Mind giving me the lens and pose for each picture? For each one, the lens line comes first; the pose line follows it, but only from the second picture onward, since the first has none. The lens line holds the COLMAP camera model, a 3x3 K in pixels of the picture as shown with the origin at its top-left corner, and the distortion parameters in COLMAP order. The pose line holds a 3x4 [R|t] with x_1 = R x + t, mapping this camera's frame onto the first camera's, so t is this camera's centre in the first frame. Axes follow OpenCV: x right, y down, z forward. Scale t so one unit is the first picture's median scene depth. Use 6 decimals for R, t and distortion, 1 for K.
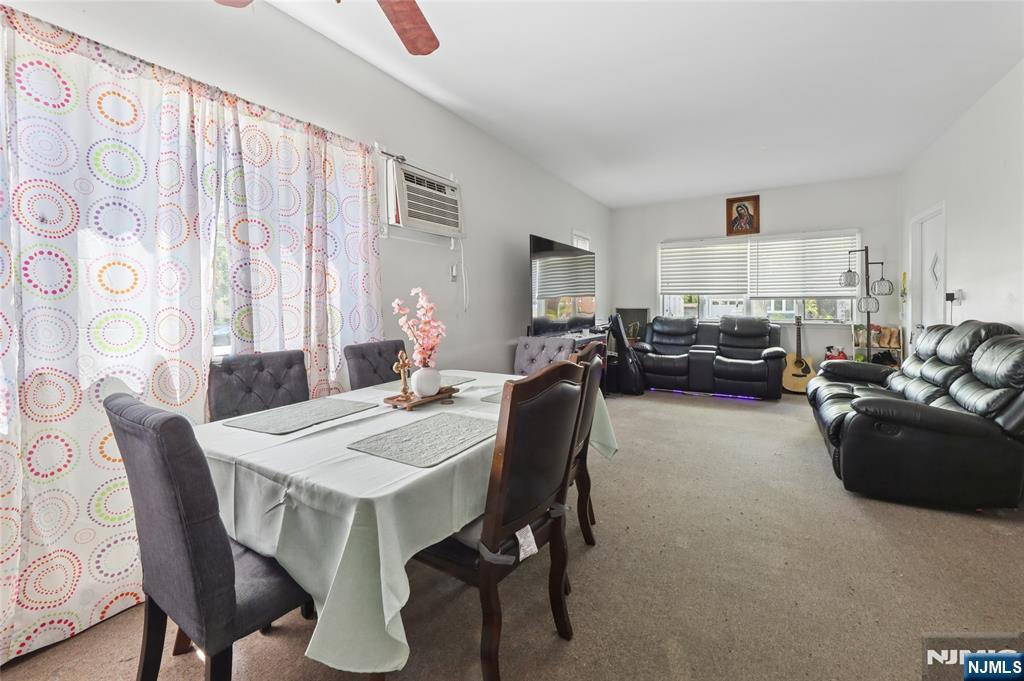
lens RADIAL K [[420.3, 0, 514.4], [0, 420.3, 325.5], [0, 0, 1]] dist [-0.002279, -0.000247]
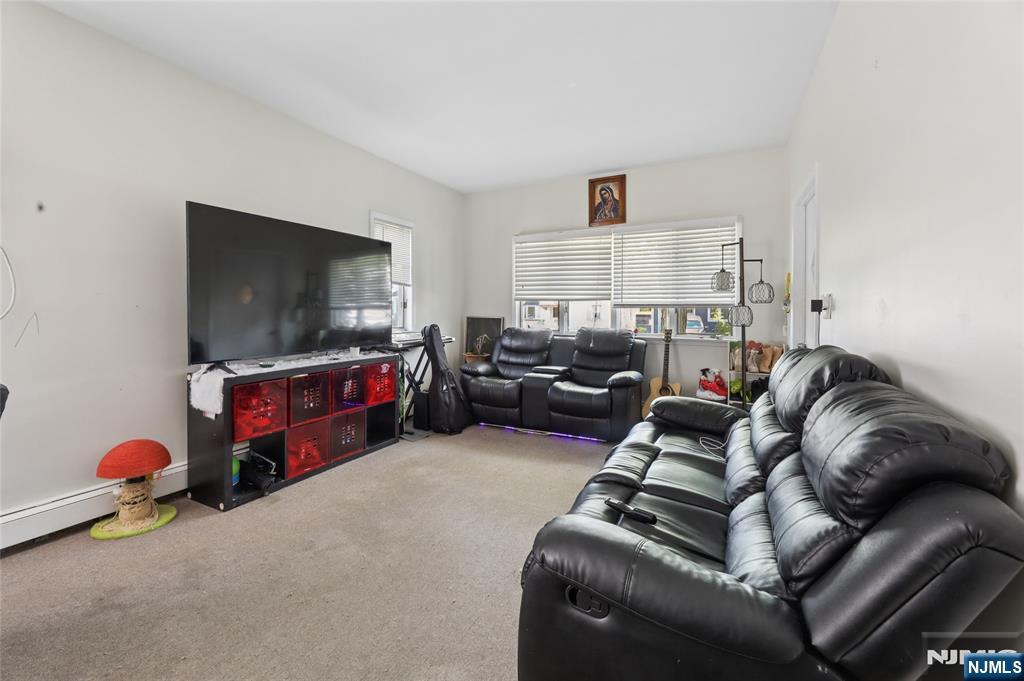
lens RADIAL K [[418.2, 0, 508.7], [0, 418.2, 329.9], [0, 0, 1]] dist [-0.003987, -0.000210]
pose [[0.998476, 0.005544, 0.054914, 0.348627], [-0.005308, 0.999976, -0.004438, -0.016693], [-0.054937, 0.004140, 0.998481, 0.252222]]
